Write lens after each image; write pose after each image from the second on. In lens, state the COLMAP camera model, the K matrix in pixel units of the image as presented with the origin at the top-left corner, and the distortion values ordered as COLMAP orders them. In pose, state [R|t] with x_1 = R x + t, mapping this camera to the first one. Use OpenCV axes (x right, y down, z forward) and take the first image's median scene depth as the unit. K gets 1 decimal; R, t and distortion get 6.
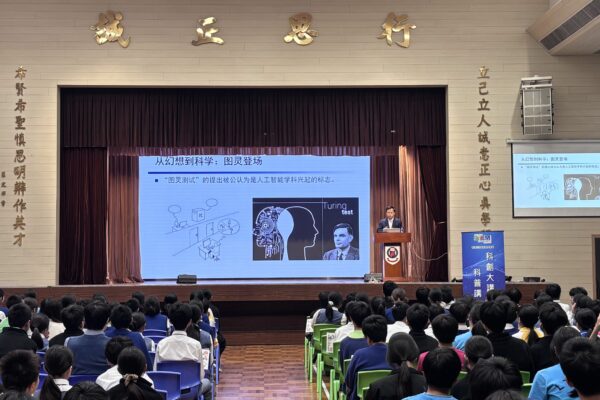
lens RADIAL K [[913.6, 0, 298.5], [0, 913.6, 202.4], [0, 0, 1]] dist [-0.002185, 0.000000]
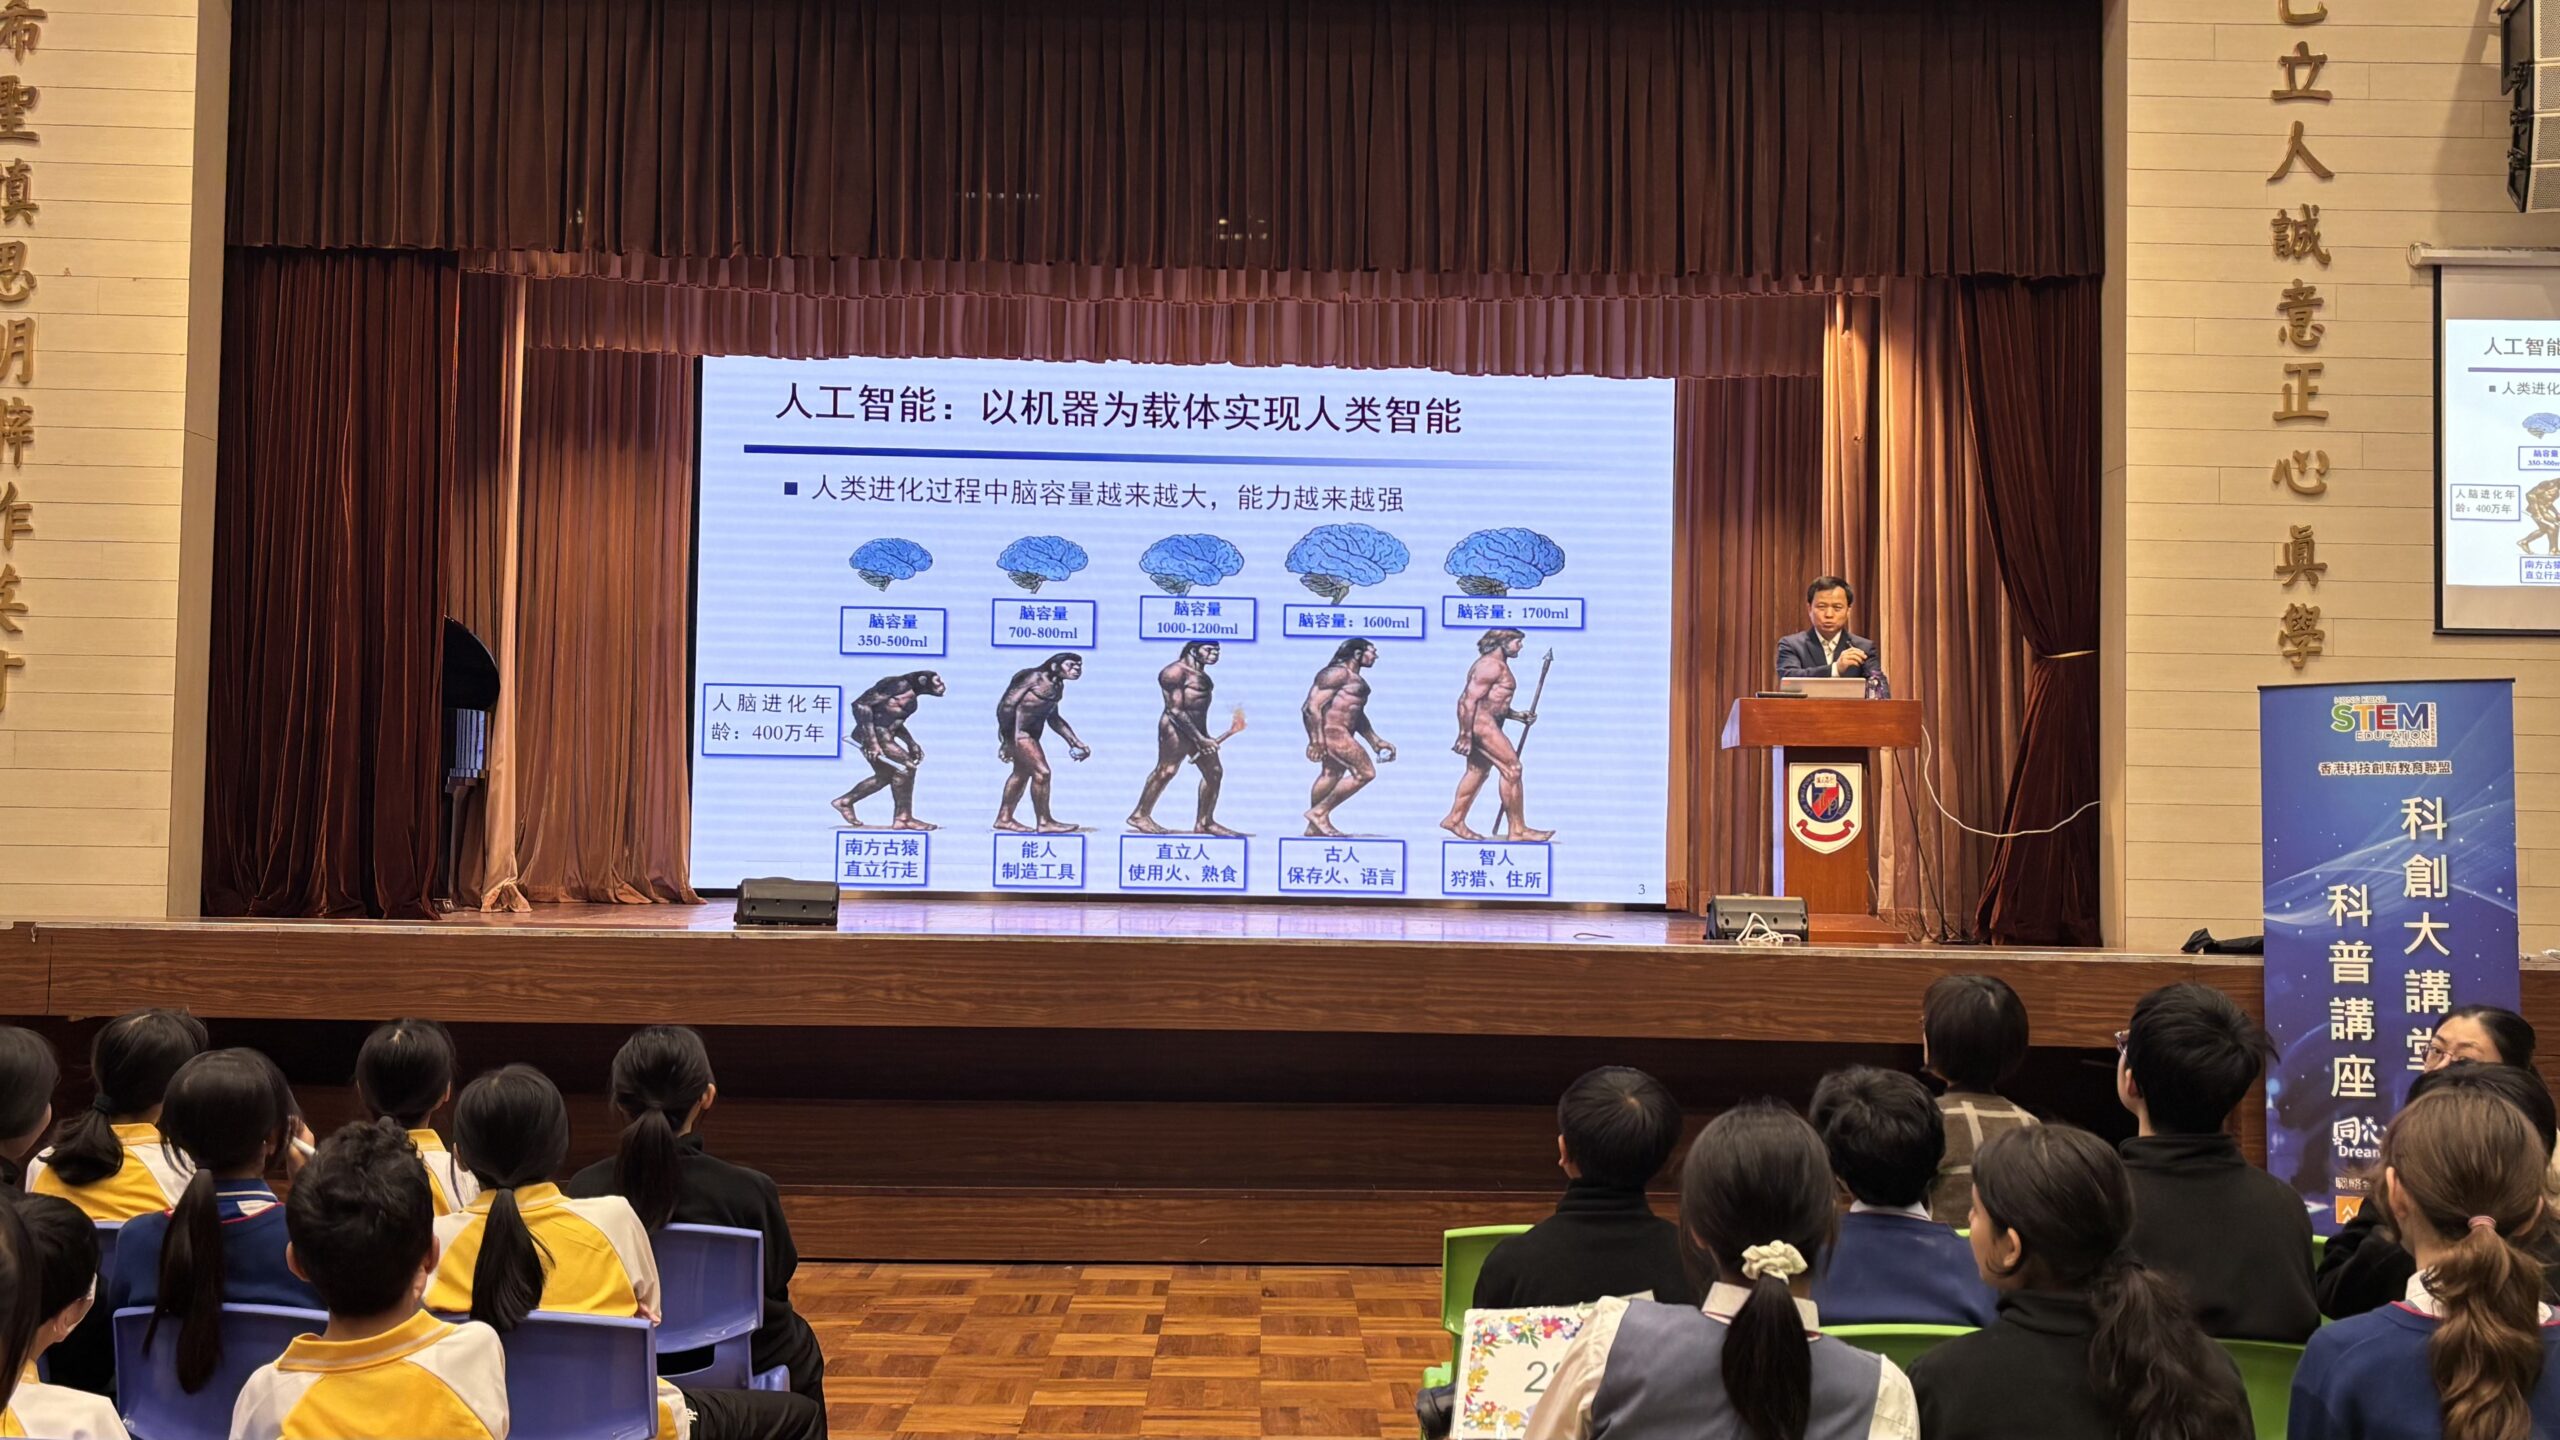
lens RADIAL K [[2500.8, 0, 1286.9], [0, 2500.8, 722.2], [0, 0, 1]] dist [-0.017531, 0.000000]
pose [[0.999397, 0.022288, -0.026637, -0.004103], [-0.021863, 0.999631, 0.016124, 0.032842], [0.026987, -0.015532, 0.999515, 0.442922]]
